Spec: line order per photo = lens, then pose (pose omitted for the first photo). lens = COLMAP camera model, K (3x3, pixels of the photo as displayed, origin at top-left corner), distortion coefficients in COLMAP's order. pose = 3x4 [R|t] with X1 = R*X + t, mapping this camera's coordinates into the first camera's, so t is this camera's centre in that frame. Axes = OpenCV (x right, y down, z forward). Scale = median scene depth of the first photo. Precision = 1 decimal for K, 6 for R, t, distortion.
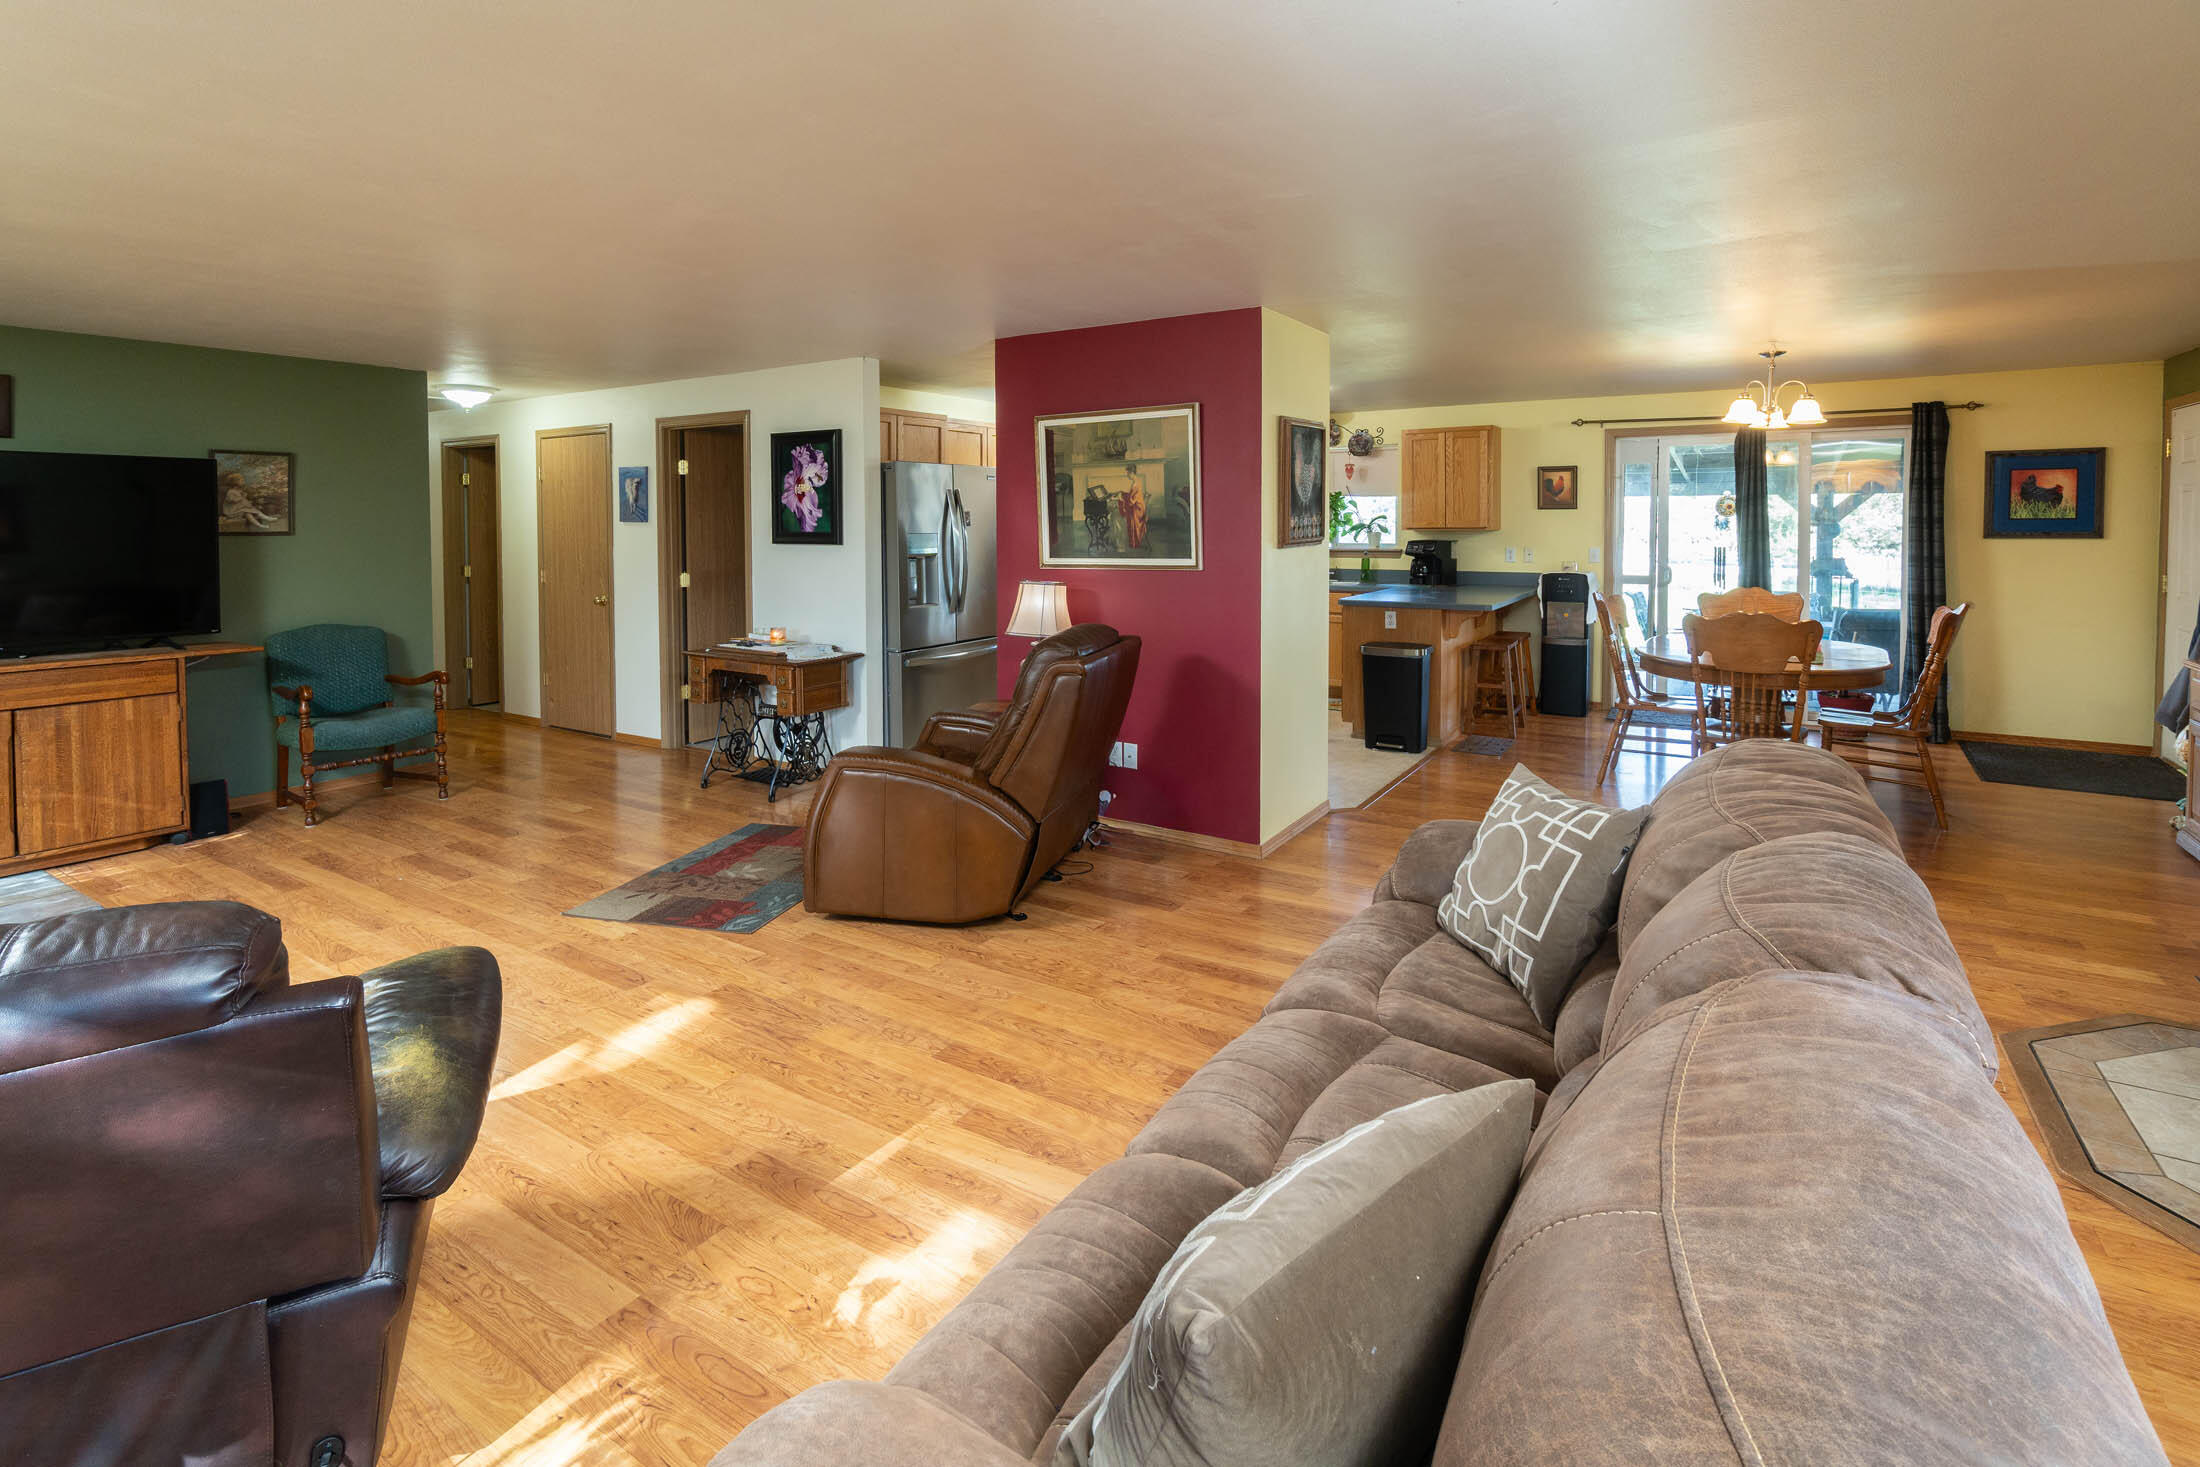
lens RADIAL K [[994.6, 0, 1120.0], [0, 994.6, 547.5], [0, 0, 1]] dist [-0.011377, 0.001272]
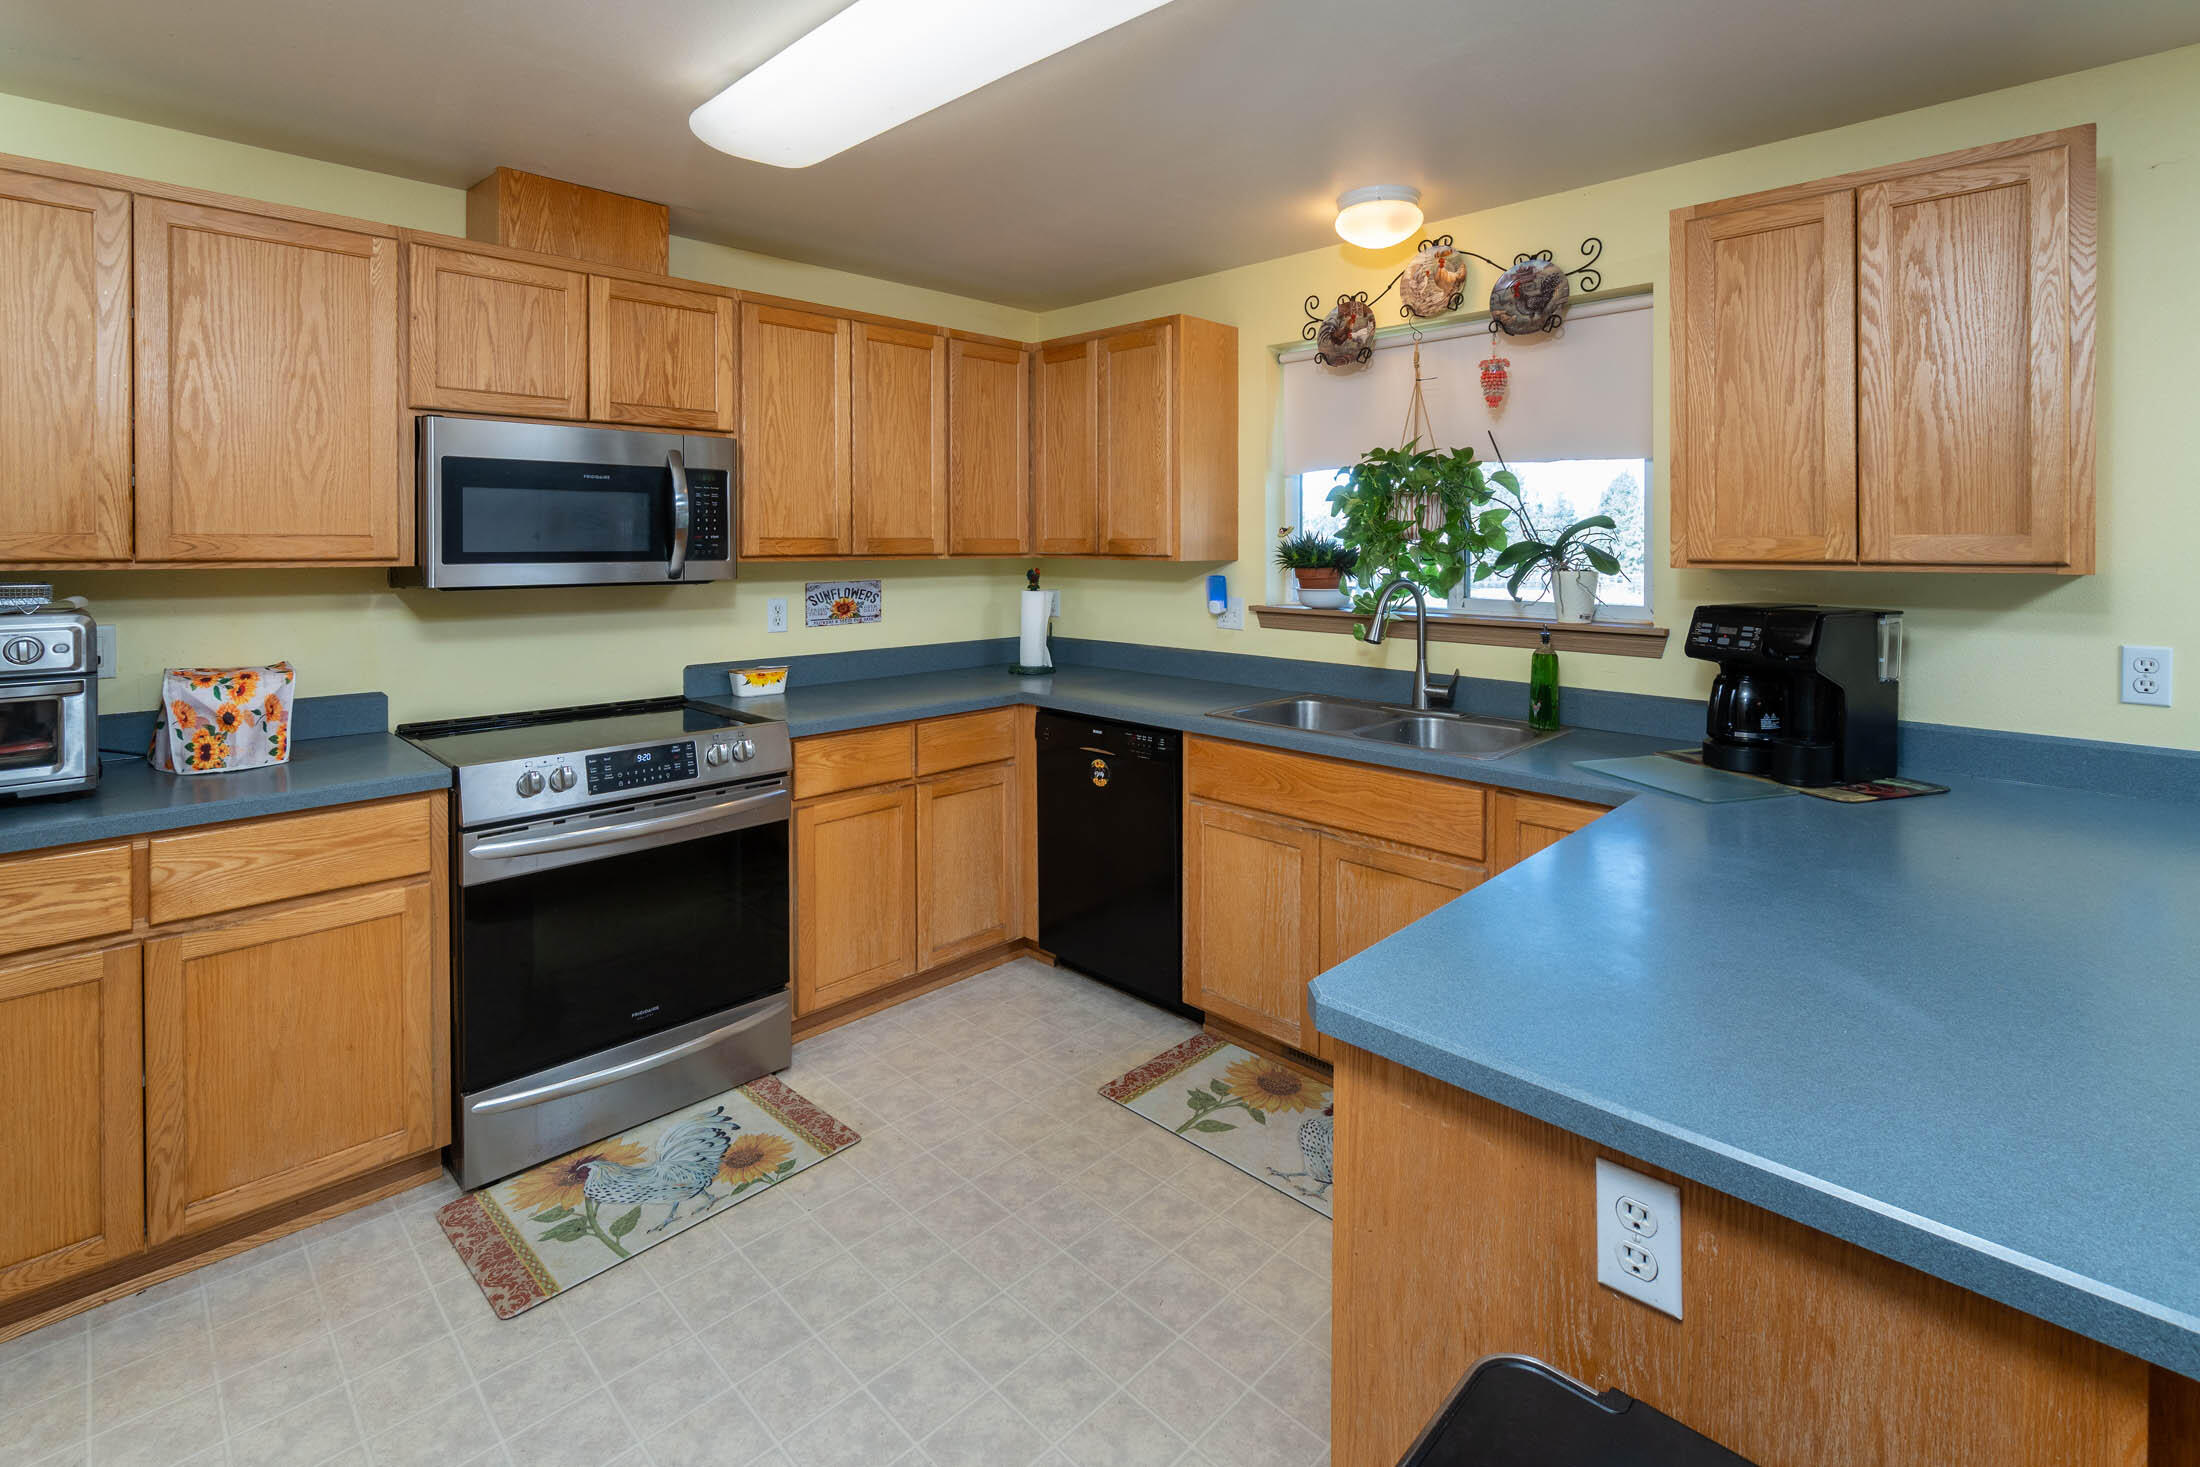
lens RADIAL K [[994.6, 0, 1103.8], [0, 994.6, 549.0], [0, 0, 1]] dist [-0.011377, 0.001272]
pose [[0.974647, 0.006775, -0.223647, 0.045119], [-0.009436, 0.999897, -0.010834, -0.004345], [0.223551, 0.012670, 0.974610, 0.164094]]
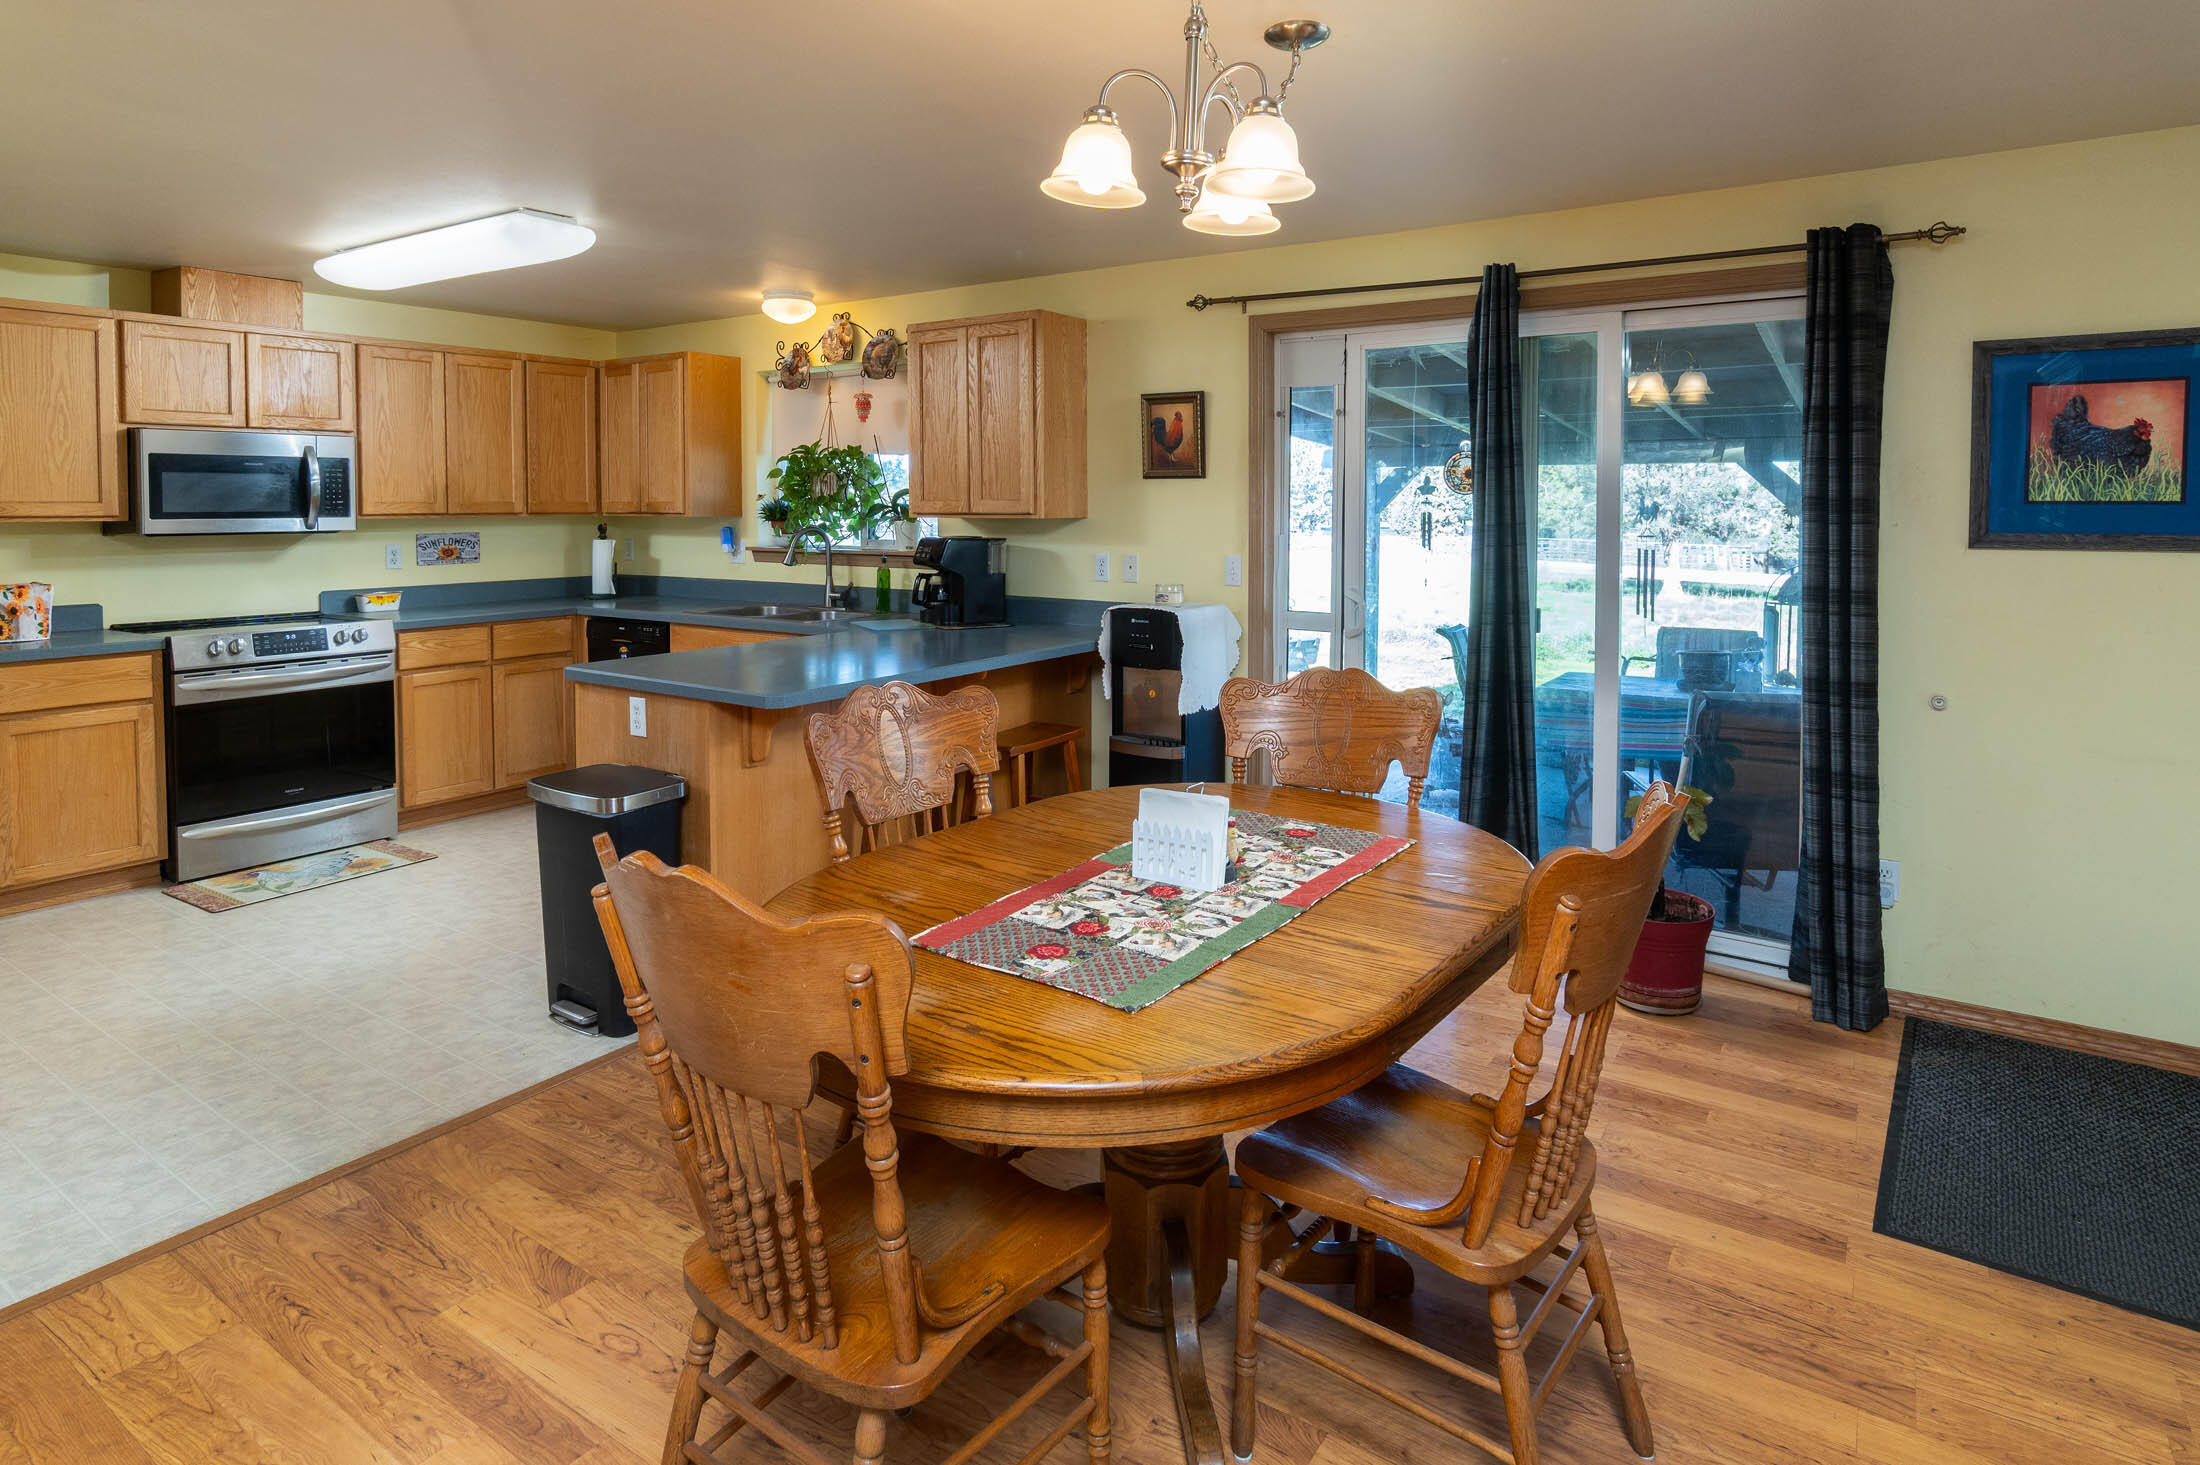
lens RADIAL K [[1144.5, 0, 1128.4], [0, 1144.5, 530.9], [0, 0, 1]] dist [-0.011672, 0.000937]
pose [[0.999849, 0.003241, -0.017064, 0.097825], [-0.003157, 0.999983, 0.004943, -0.003290], [0.017080, -0.004889, 0.999842, 0.094338]]
